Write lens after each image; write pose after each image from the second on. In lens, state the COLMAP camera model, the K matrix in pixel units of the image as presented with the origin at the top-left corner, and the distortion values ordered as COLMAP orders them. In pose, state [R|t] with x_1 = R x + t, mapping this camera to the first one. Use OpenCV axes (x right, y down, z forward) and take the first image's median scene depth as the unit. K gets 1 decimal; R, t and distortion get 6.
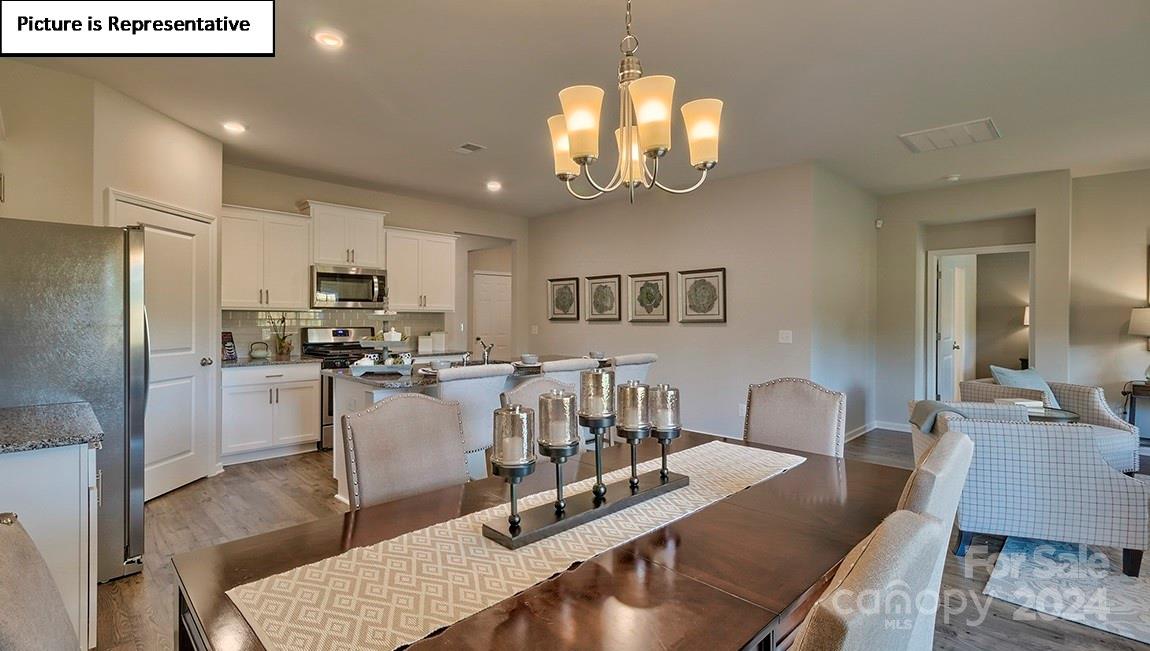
lens RADIAL K [[526.7, 0, 575.0], [0, 526.7, 325.5], [0, 0, 1]] dist [0.001750, 0.000184]
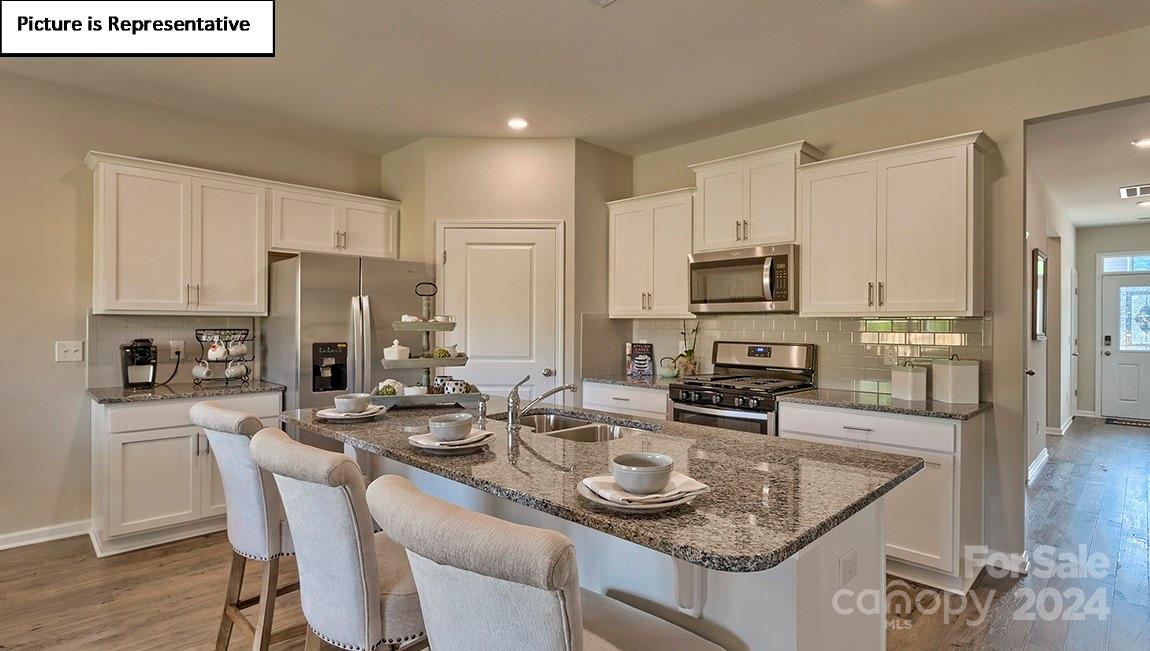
lens RADIAL K [[564.8, 0, 575.0], [0, 564.8, 325.5], [0, 0, 1]] dist [-0.002161, -0.001639]
pose [[0.010504, -0.003397, -0.999939, 0.258466], [-0.019356, 0.999806, -0.003600, -0.011203], [0.999757, 0.019392, 0.010436, 0.802607]]
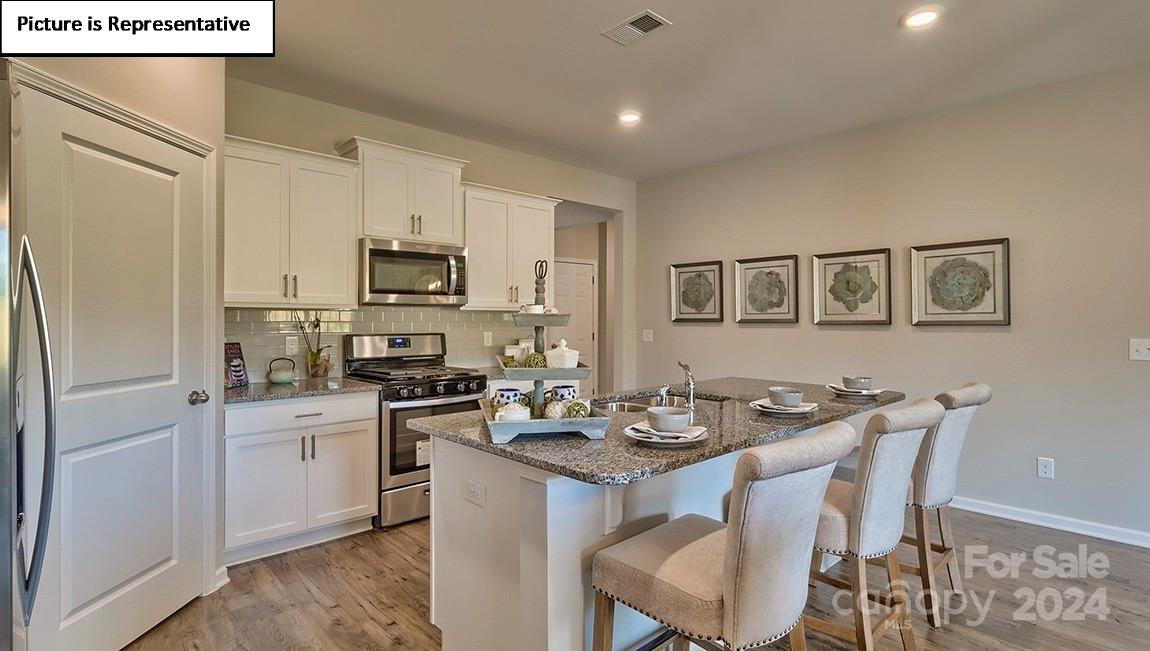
lens RADIAL K [[564.8, 0, 575.0], [0, 564.8, 325.5], [0, 0, 1]] dist [-0.002161, -0.001639]
pose [[0.999368, -0.002468, -0.035459, -0.207303], [0.002413, 0.999996, -0.001580, -0.005754], [0.035463, 0.001493, 0.999370, 0.310236]]
